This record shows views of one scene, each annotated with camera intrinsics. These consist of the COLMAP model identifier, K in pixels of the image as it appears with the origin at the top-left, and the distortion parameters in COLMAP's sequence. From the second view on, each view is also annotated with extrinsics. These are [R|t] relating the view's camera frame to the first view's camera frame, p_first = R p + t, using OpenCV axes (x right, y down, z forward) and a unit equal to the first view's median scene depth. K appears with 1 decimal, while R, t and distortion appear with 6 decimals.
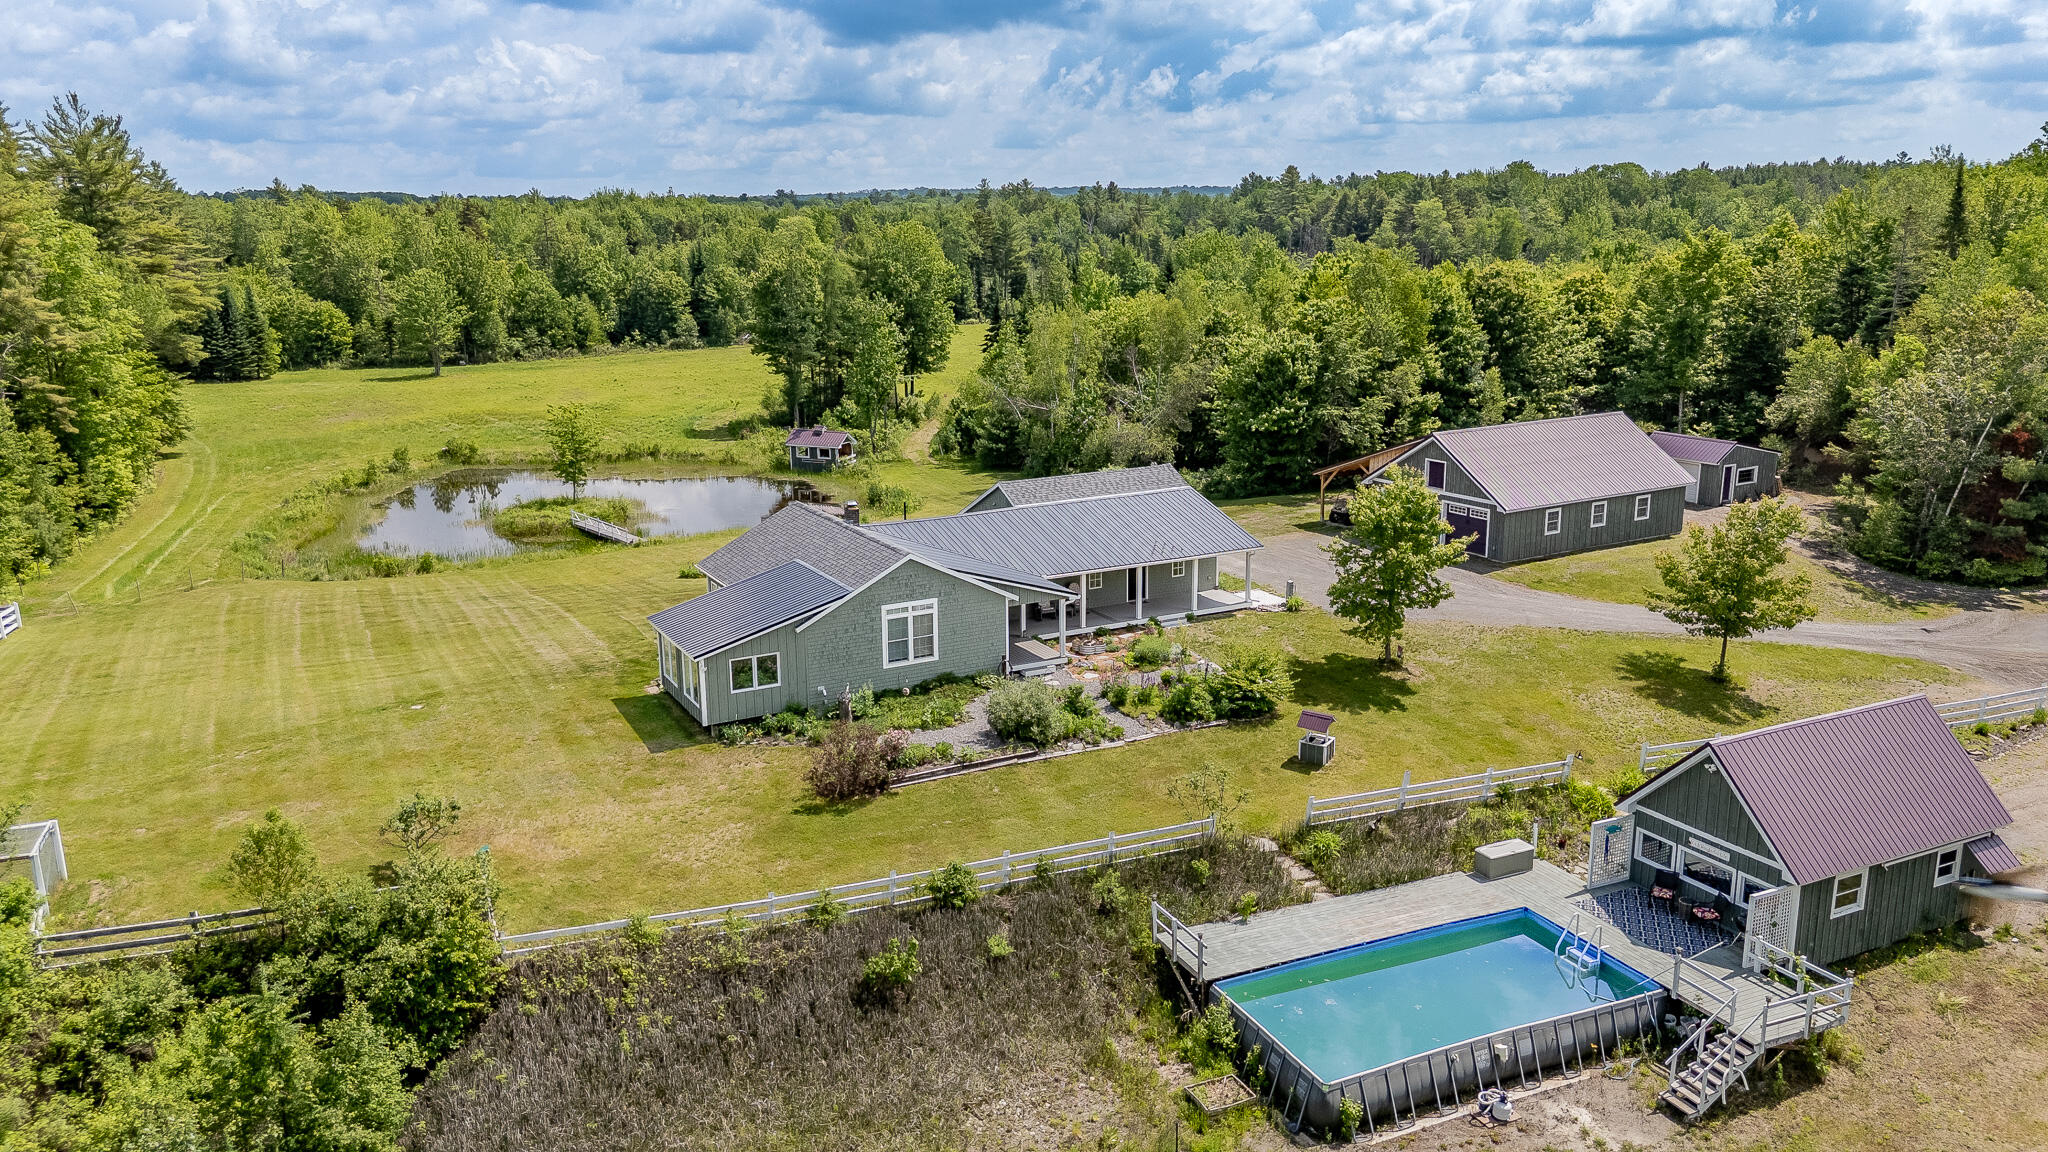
lens RADIAL K [[1507.8, 0, 1030.1], [0, 1507.8, 568.3], [0, 0, 1]] dist [0.065293, -0.062589]
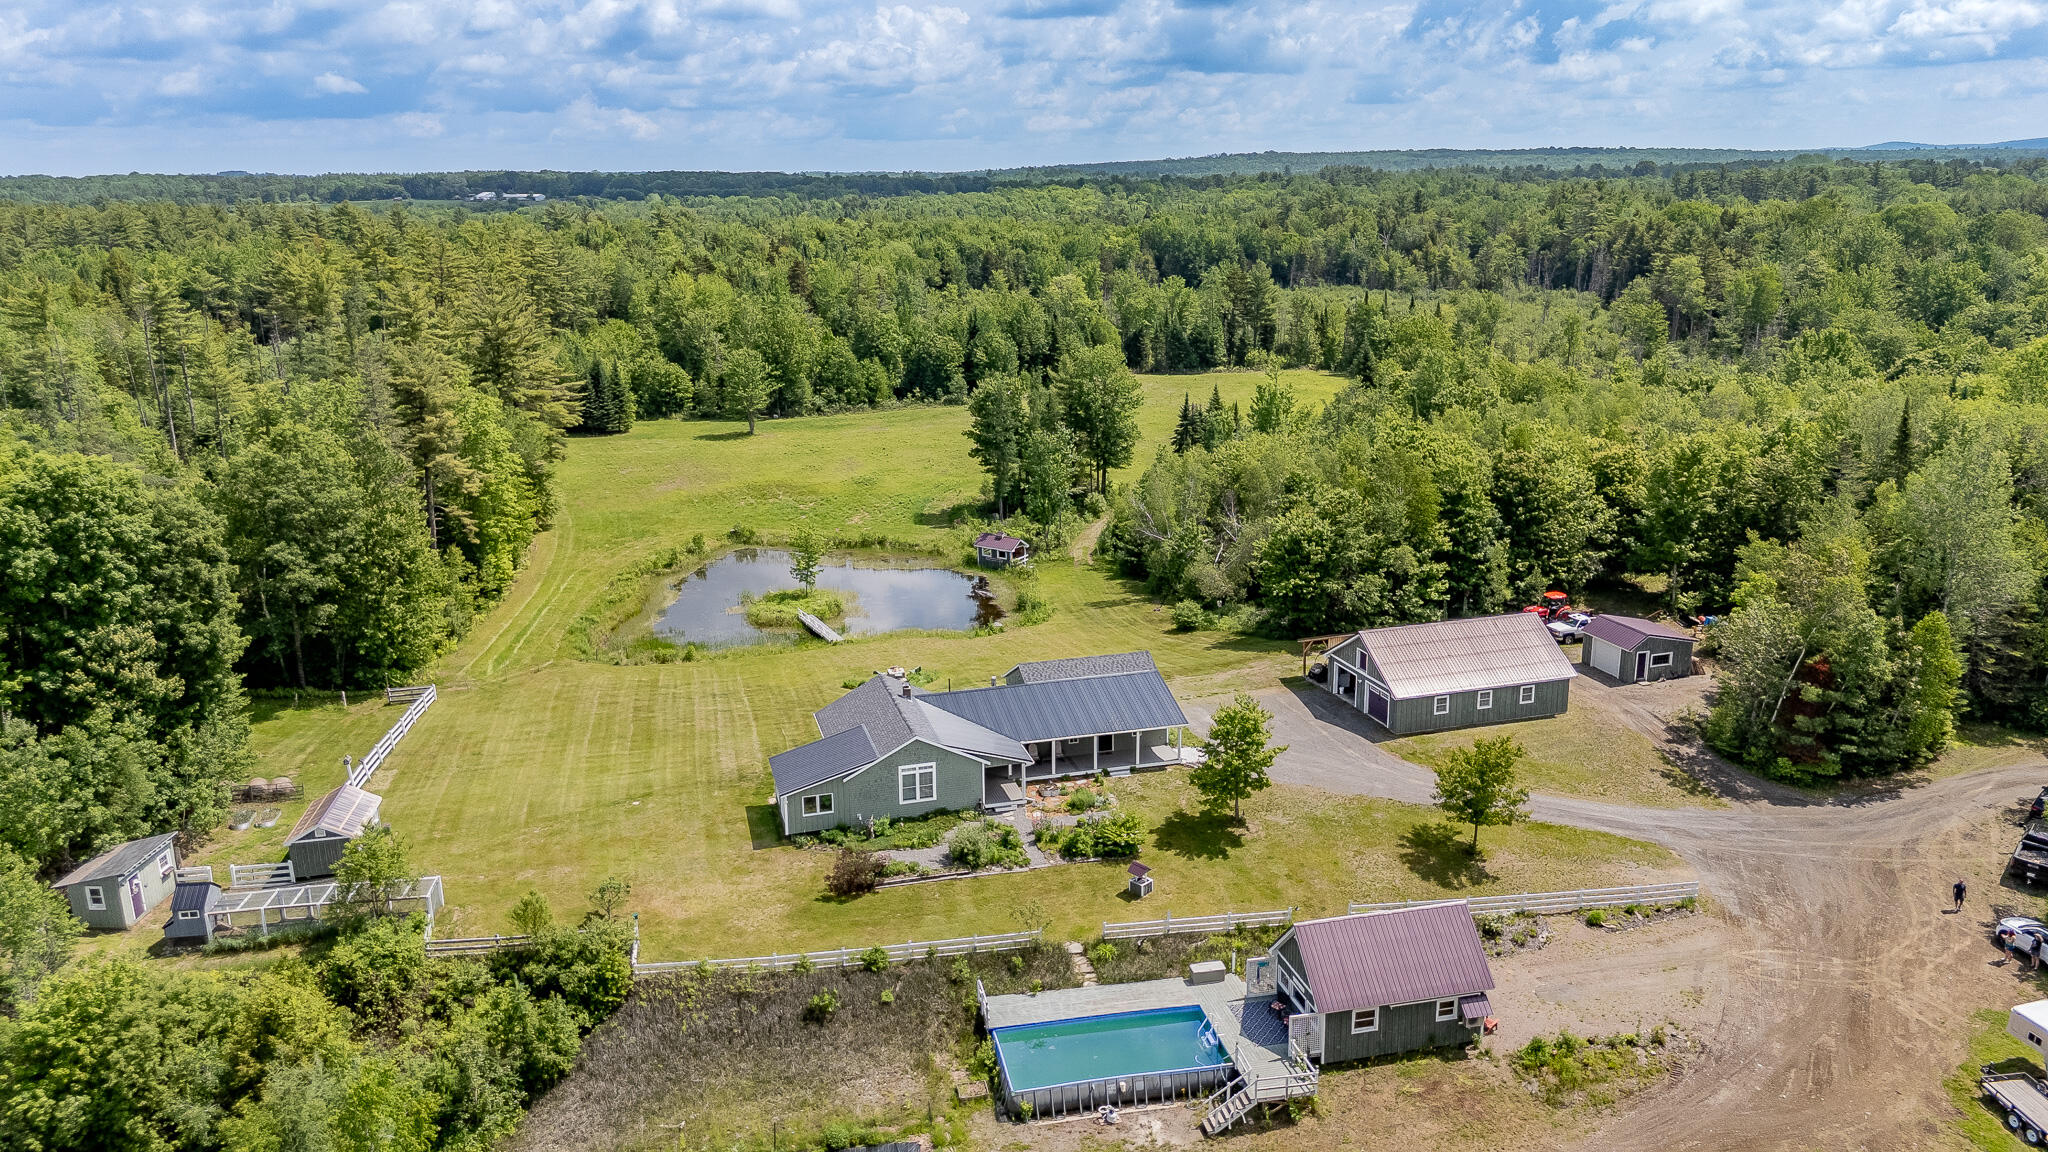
lens RADIAL K [[1507.8, 0, 1031.7], [0, 1507.8, 562.3], [0, 0, 1]] dist [0.065293, -0.062589]
pose [[0.974872, 0.053857, -0.216157, 0.355462], [-0.049040, 0.998416, 0.027592, -0.230474], [0.217301, -0.016298, 0.975969, -0.517070]]
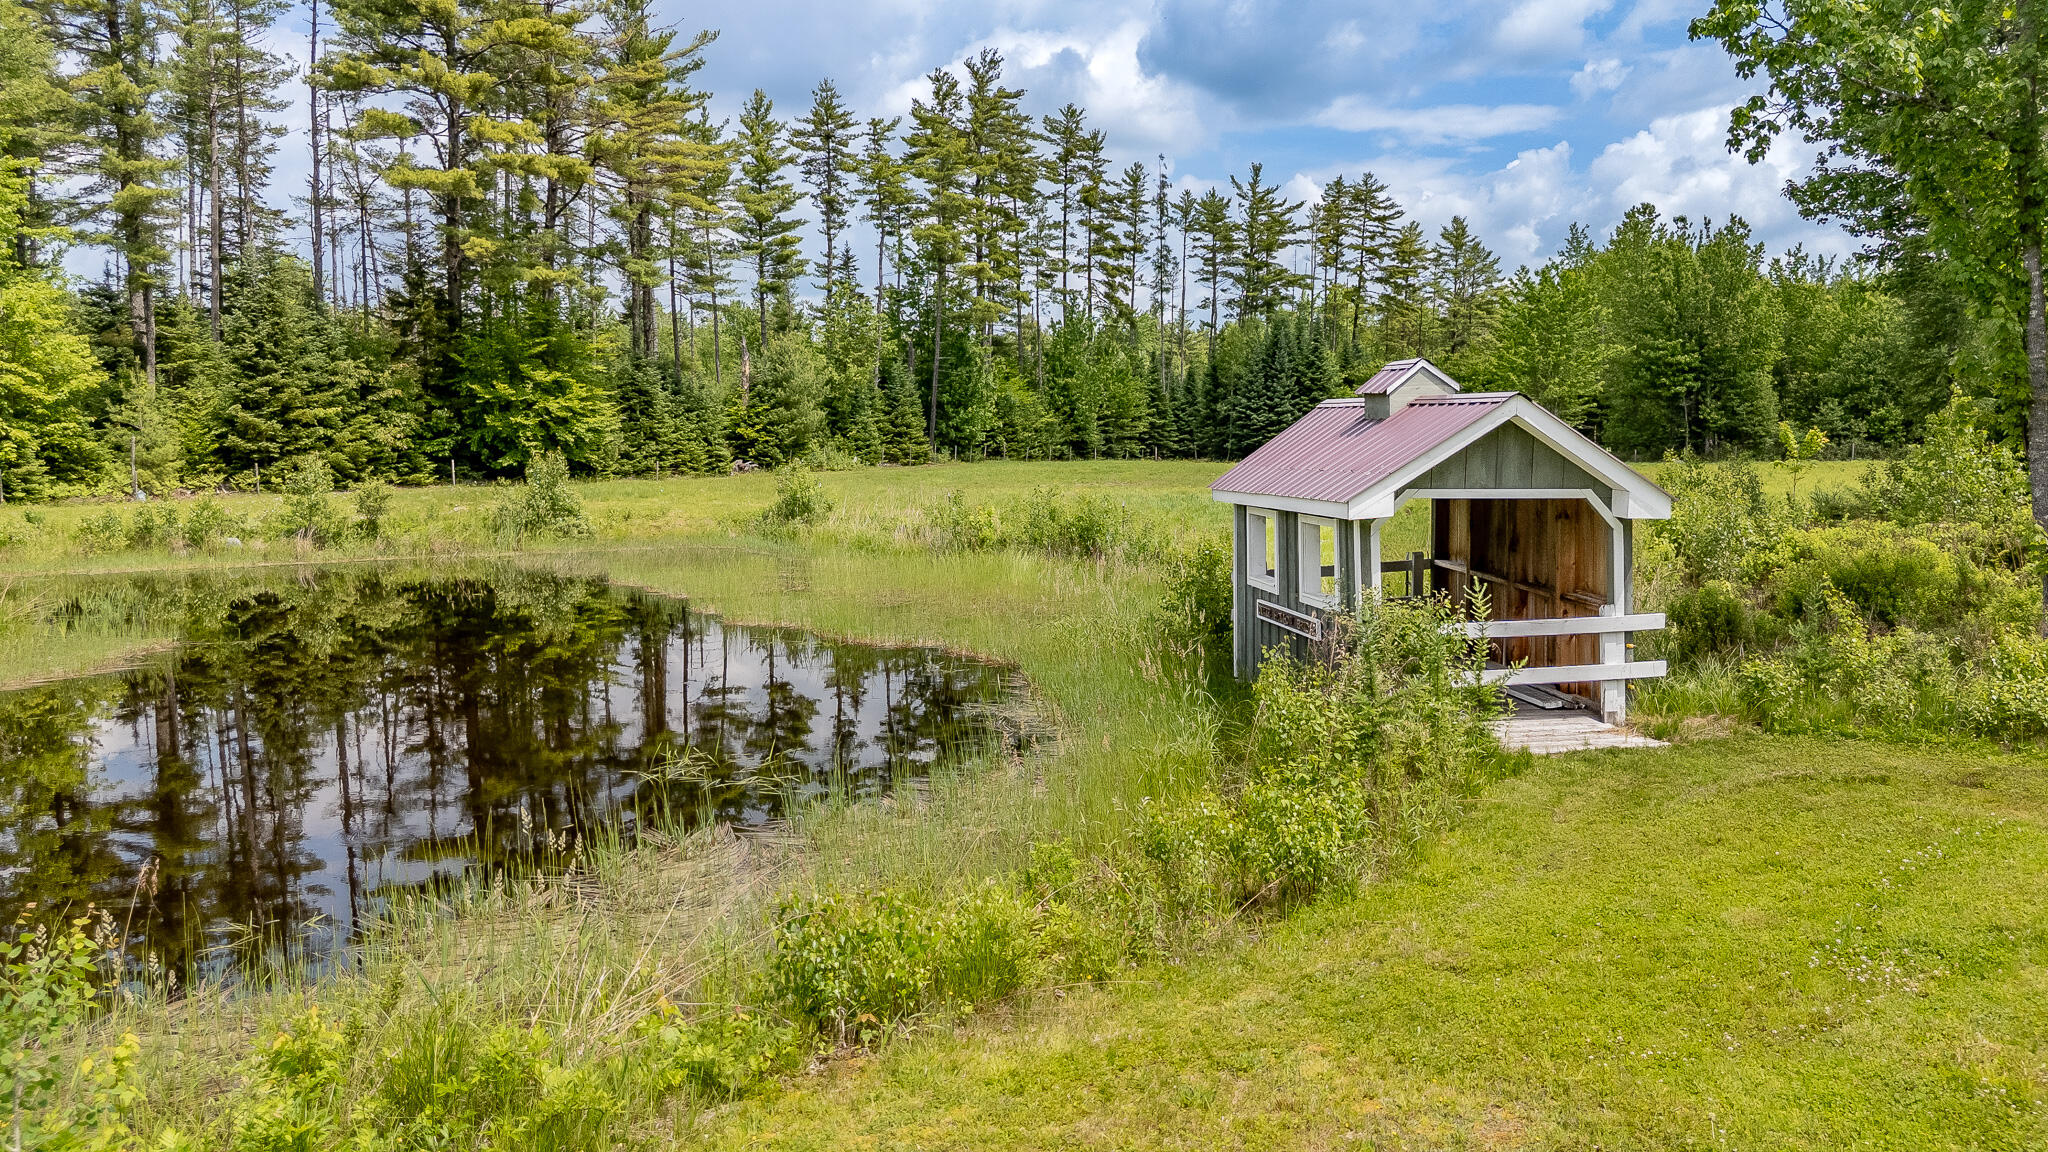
lens RADIAL K [[1507.8, 0, 1041.2], [0, 1507.8, 578.7], [0, 0, 1]] dist [0.065293, -0.062589]
pose [[0.523506, 0.086289, -0.847641, -0.112456], [-0.193241, 0.980958, -0.019485, -0.151858], [0.829819, 0.174000, 0.530212, 1.990952]]
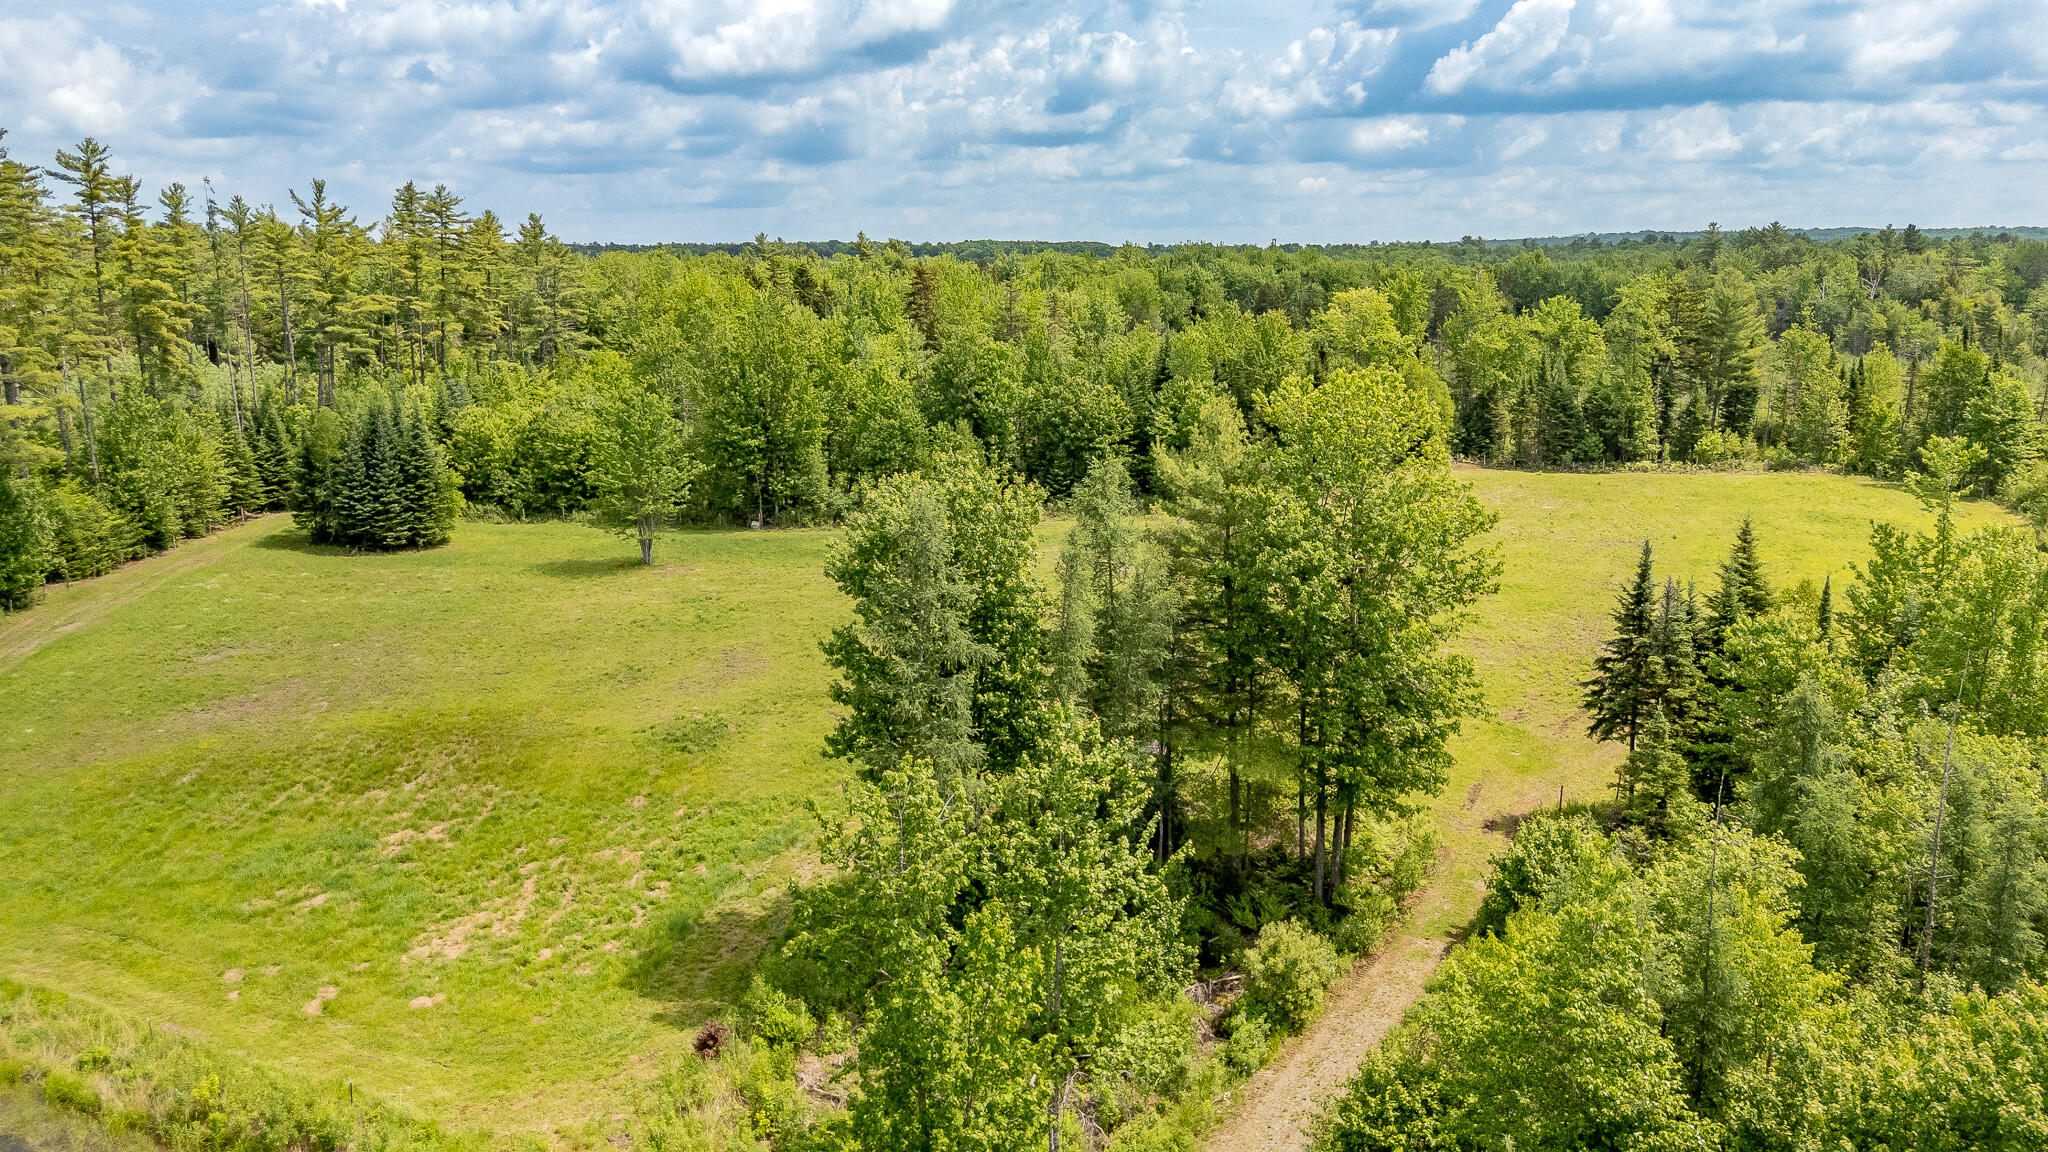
lens RADIAL K [[1507.8, 0, 1029.9], [0, 1507.8, 589.0], [0, 0, 1]] dist [0.065293, -0.062589]
pose [[0.901732, 0.098274, -0.420977, -0.001932], [-0.104733, 0.994470, 0.007815, -0.469205], [0.419417, 0.037043, 0.907038, 1.777735]]
